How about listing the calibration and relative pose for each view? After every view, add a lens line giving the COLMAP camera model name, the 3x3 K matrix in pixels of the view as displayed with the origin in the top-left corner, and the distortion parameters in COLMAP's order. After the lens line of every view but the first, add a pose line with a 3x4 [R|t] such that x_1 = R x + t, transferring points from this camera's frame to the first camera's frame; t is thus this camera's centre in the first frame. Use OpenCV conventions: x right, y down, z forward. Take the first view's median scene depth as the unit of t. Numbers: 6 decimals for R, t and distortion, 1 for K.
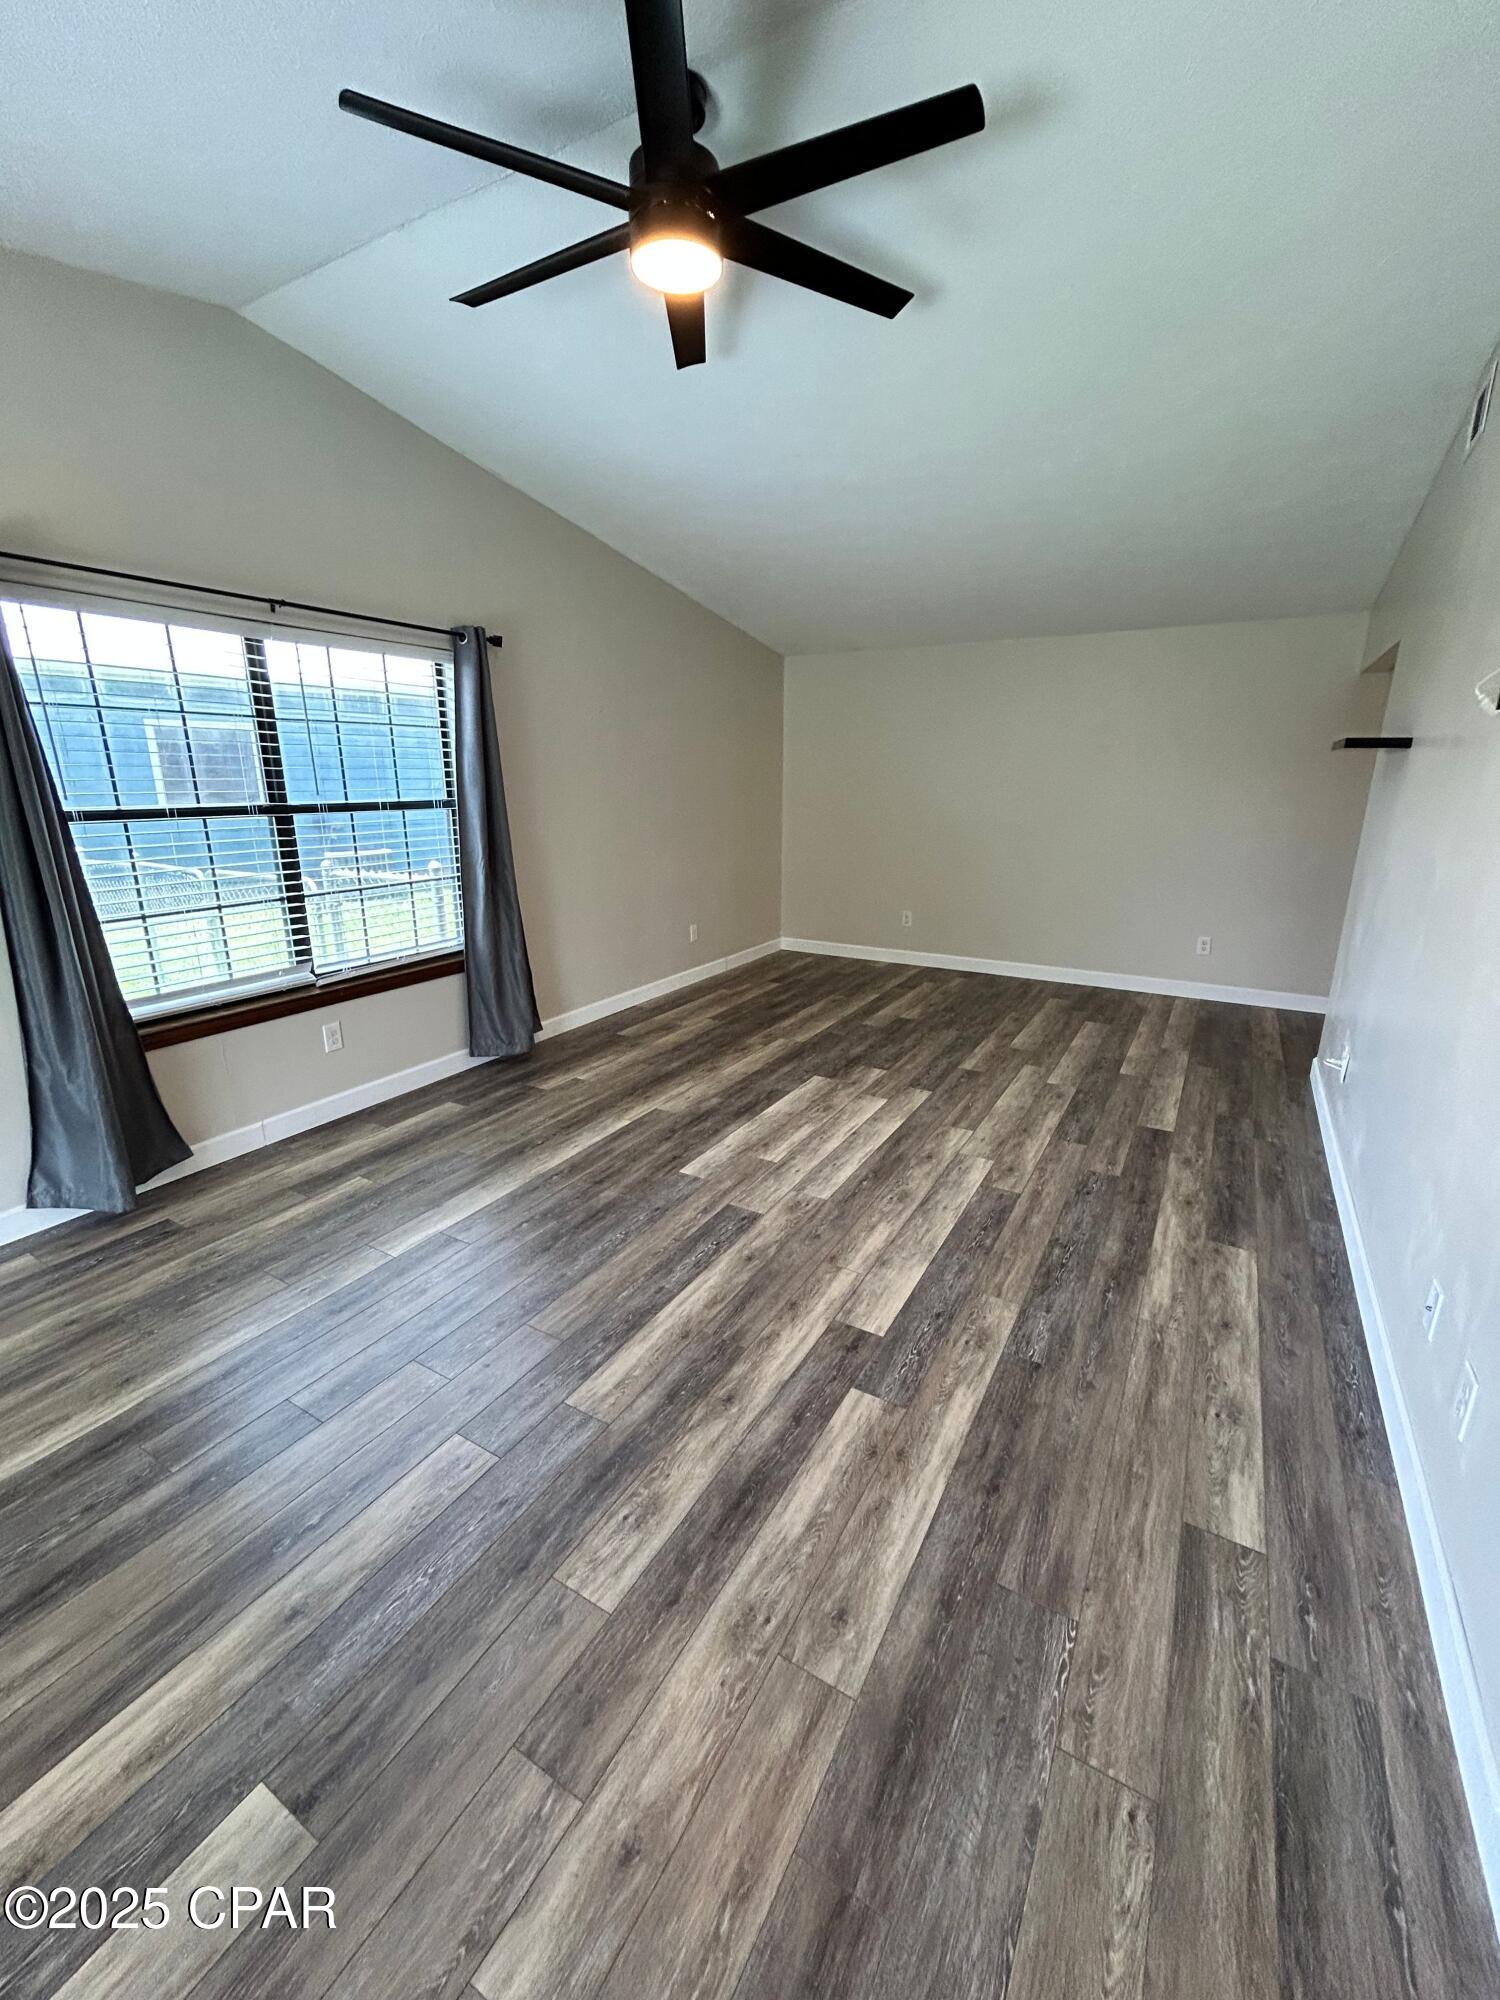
lens RADIAL K [[812.7, 0, 751.9], [0, 812.7, 999.0], [0, 0, 1]] dist [-0.002543, 0.004291]
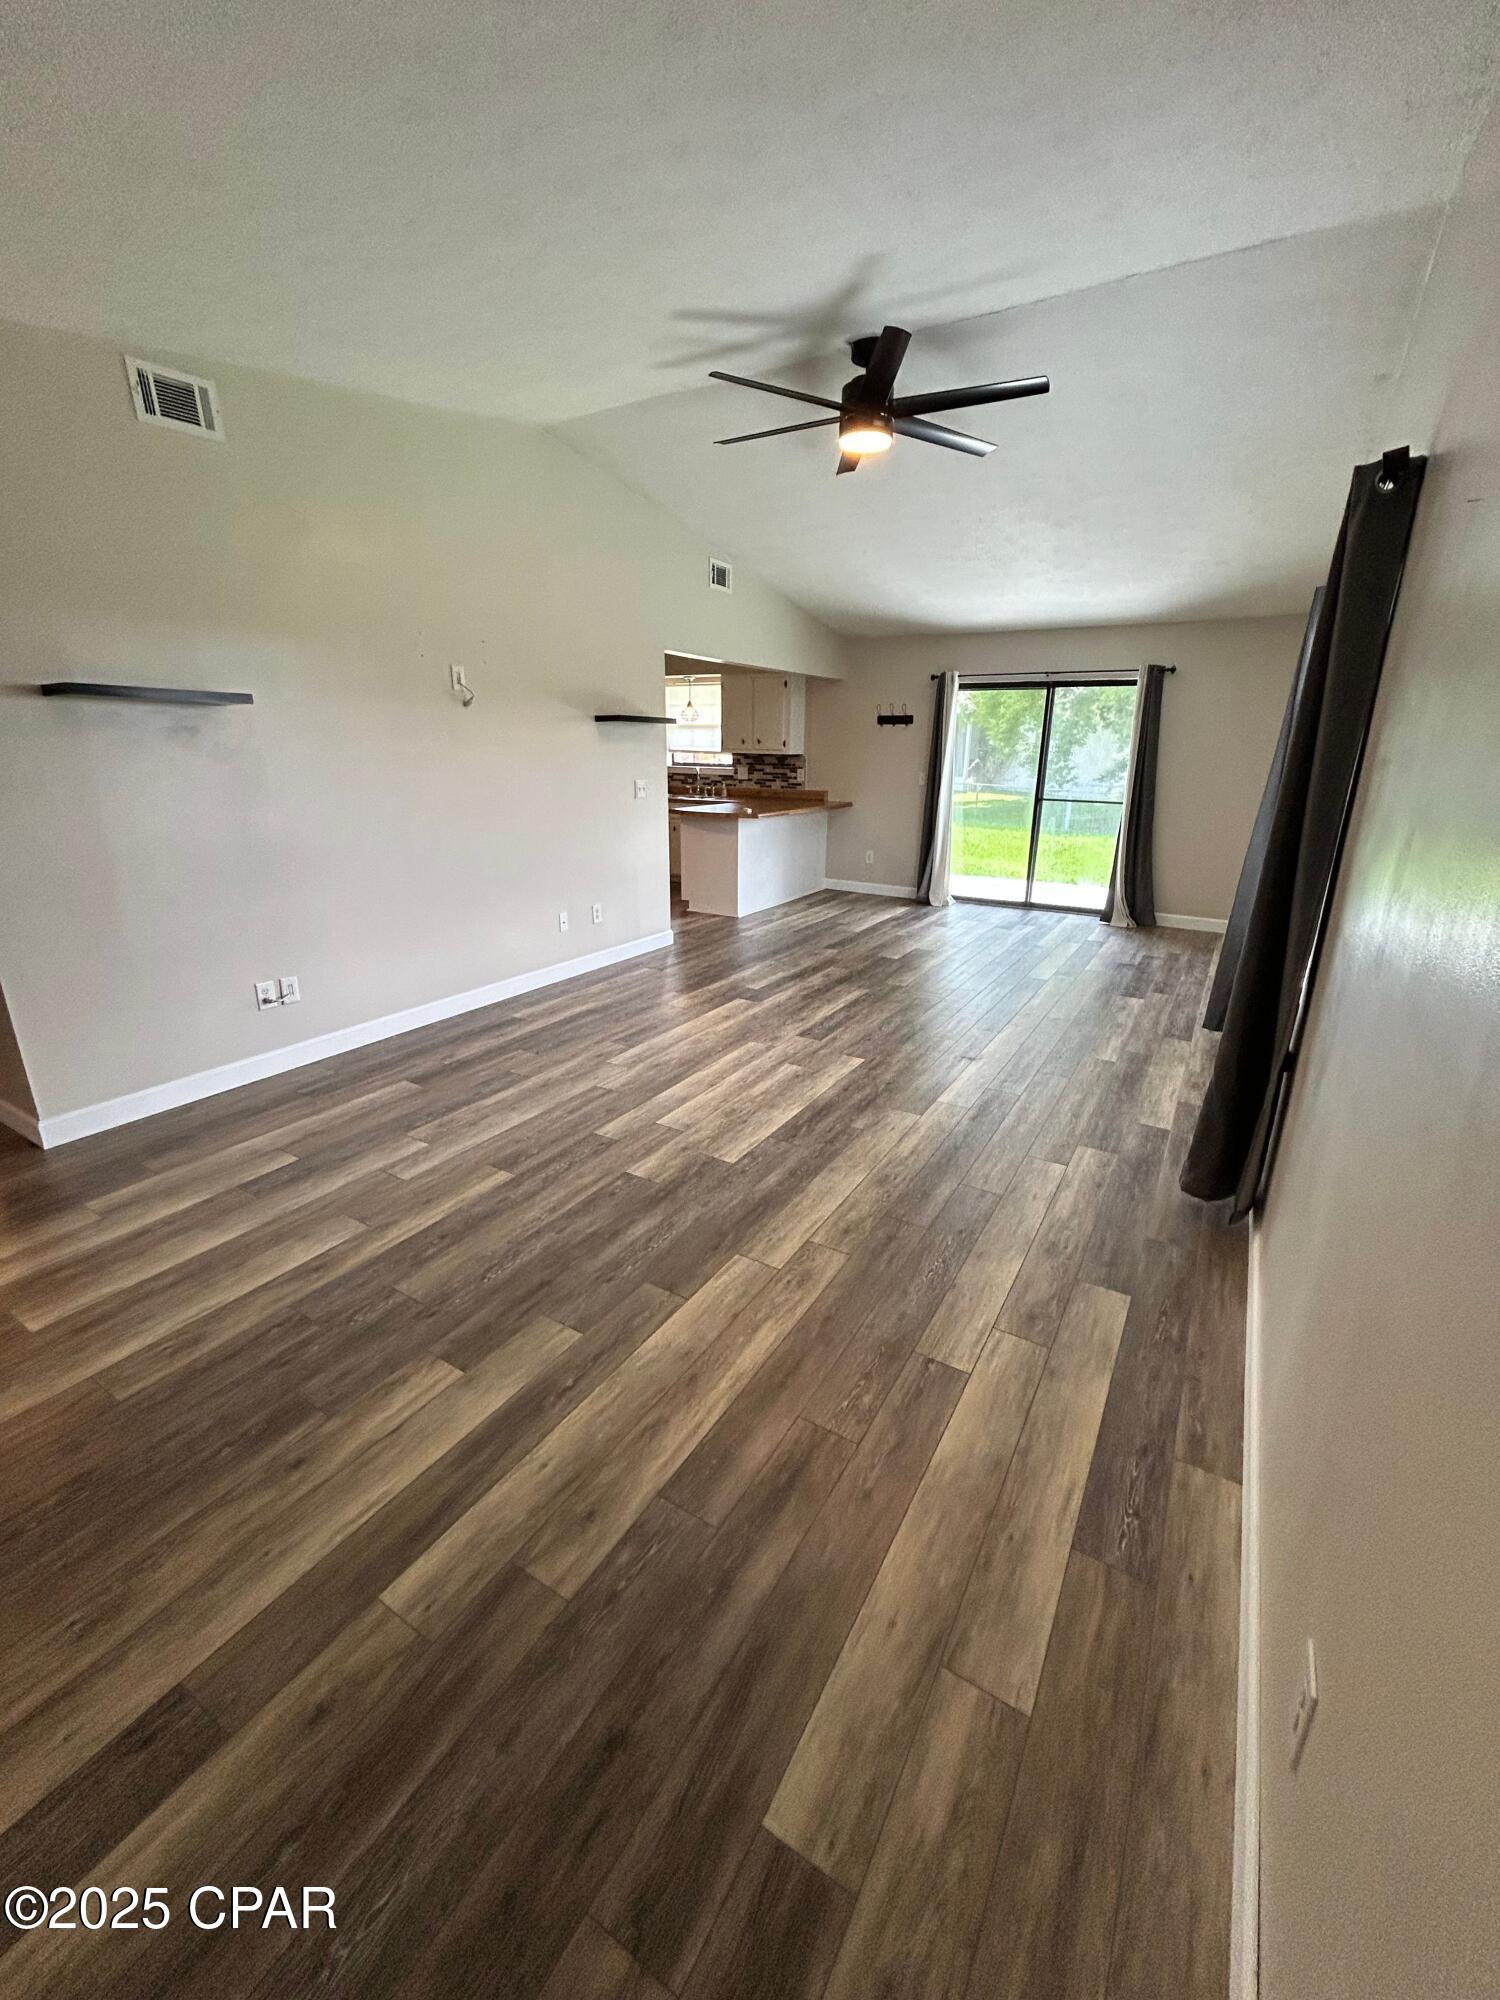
lens RADIAL K [[812.7, 0, 751.9], [0, 812.7, 999.0], [0, 0, 1]] dist [-0.002543, 0.004291]
pose [[-0.999832, -0.016867, 0.007237, 0.069377], [-0.010207, 0.838659, 0.544561, -0.494248], [-0.015254, 0.544395, -0.838690, 1.812052]]
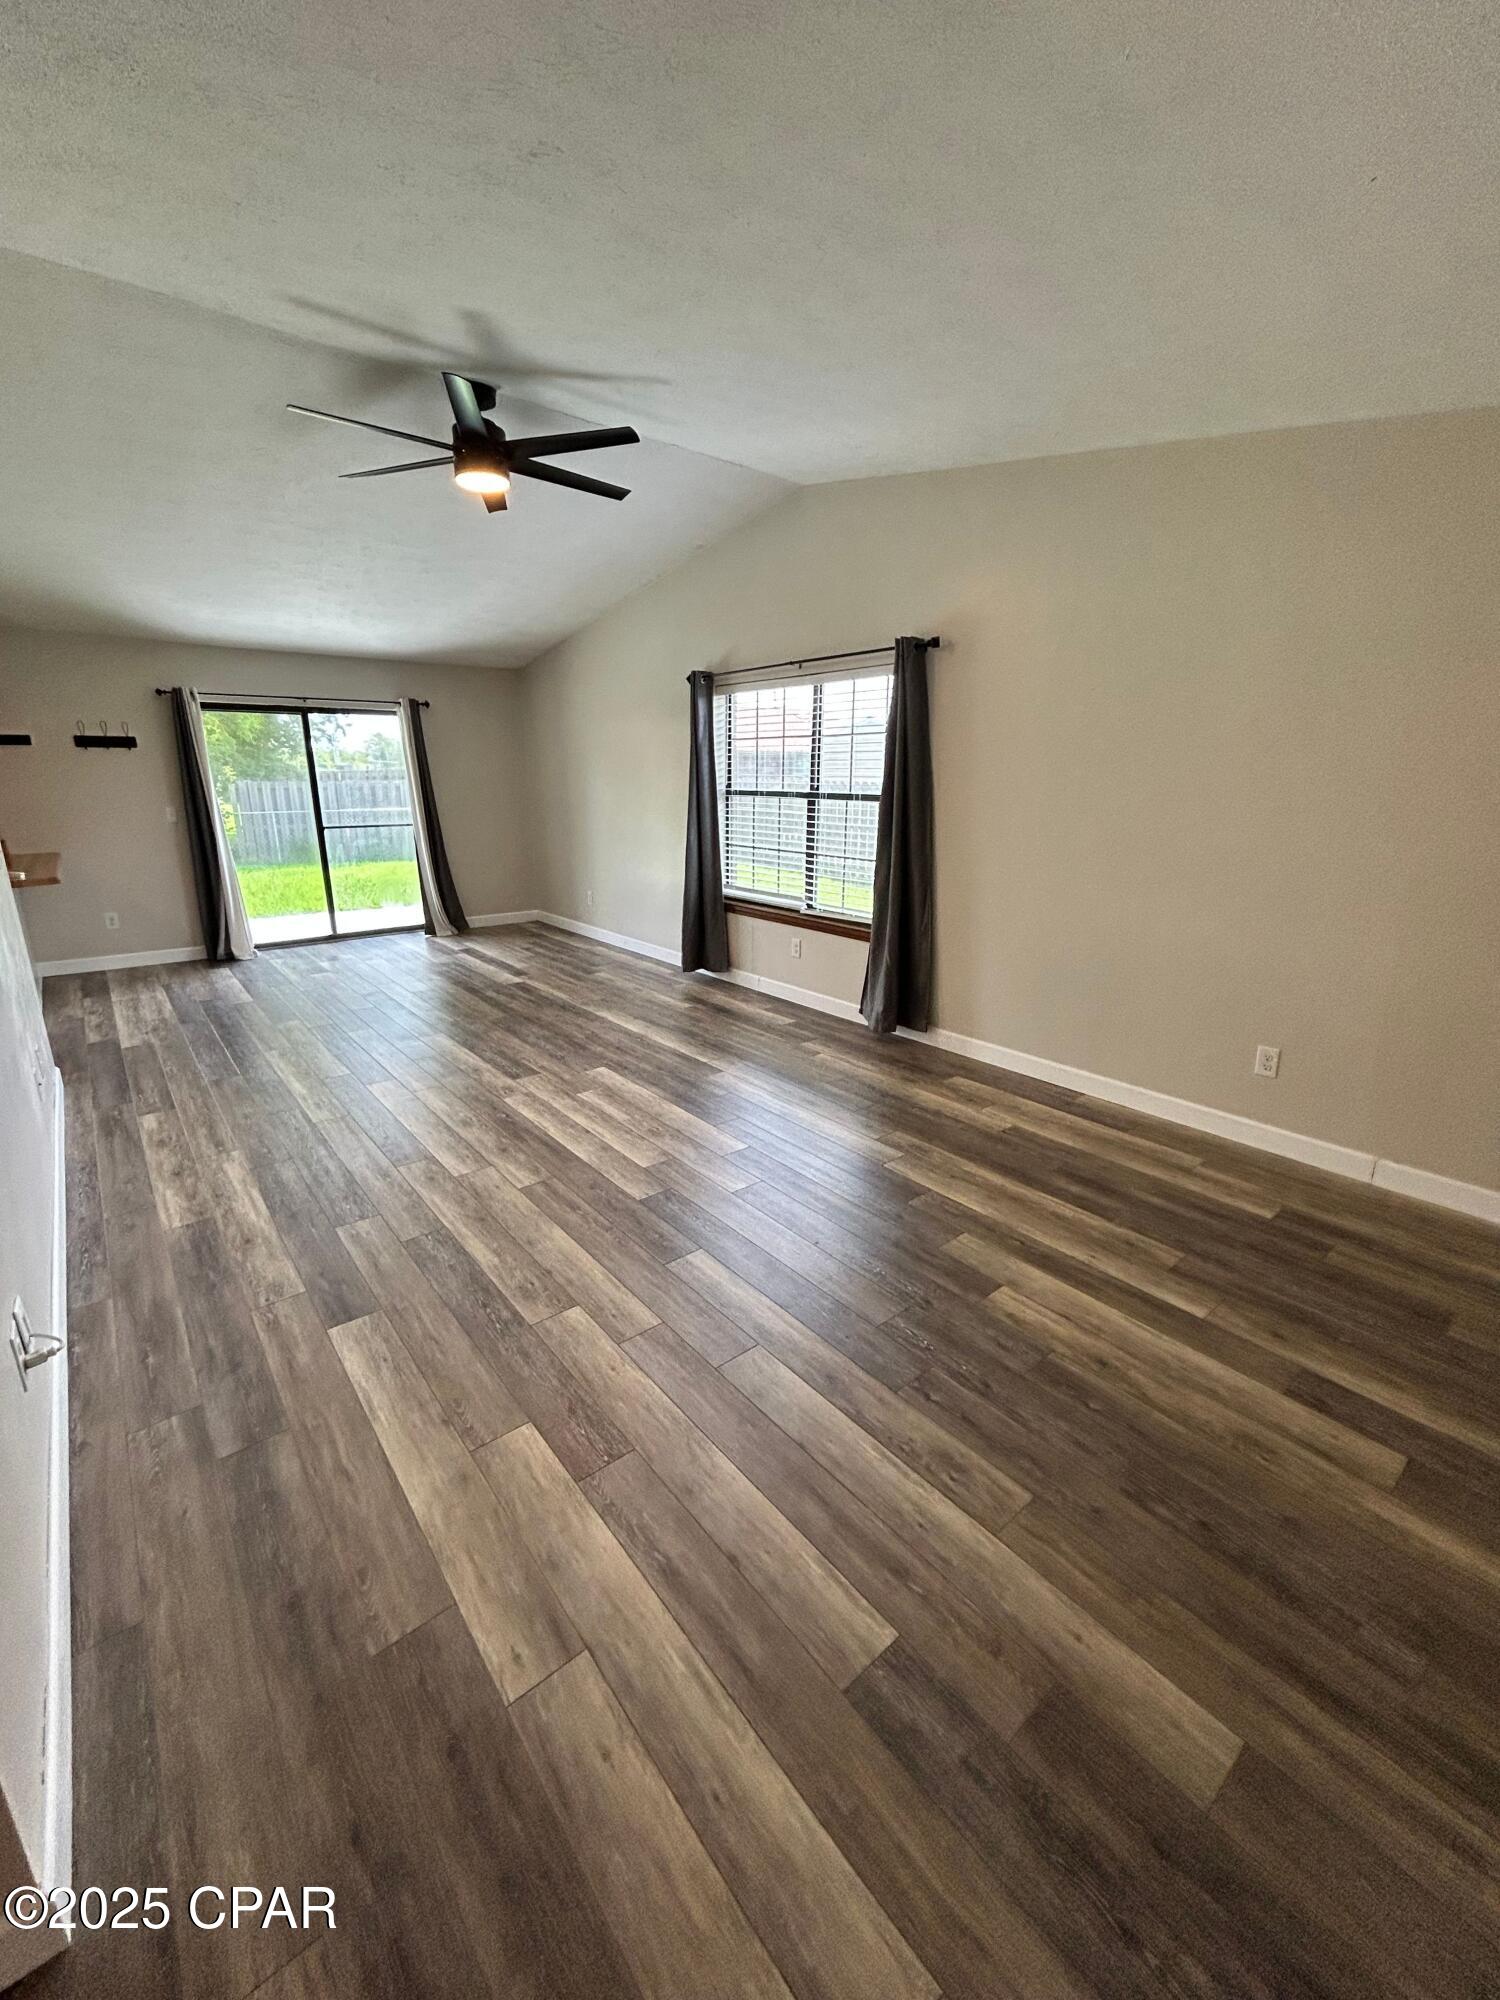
lens RADIAL K [[812.7, 0, 751.9], [0, 812.7, 999.0], [0, 0, 1]] dist [-0.002543, 0.004291]
pose [[-0.347027, 0.251941, -0.903381, 0.917576], [-0.252745, 0.902481, 0.348780, -0.381731], [0.903157, 0.349361, -0.249509, 1.375376]]
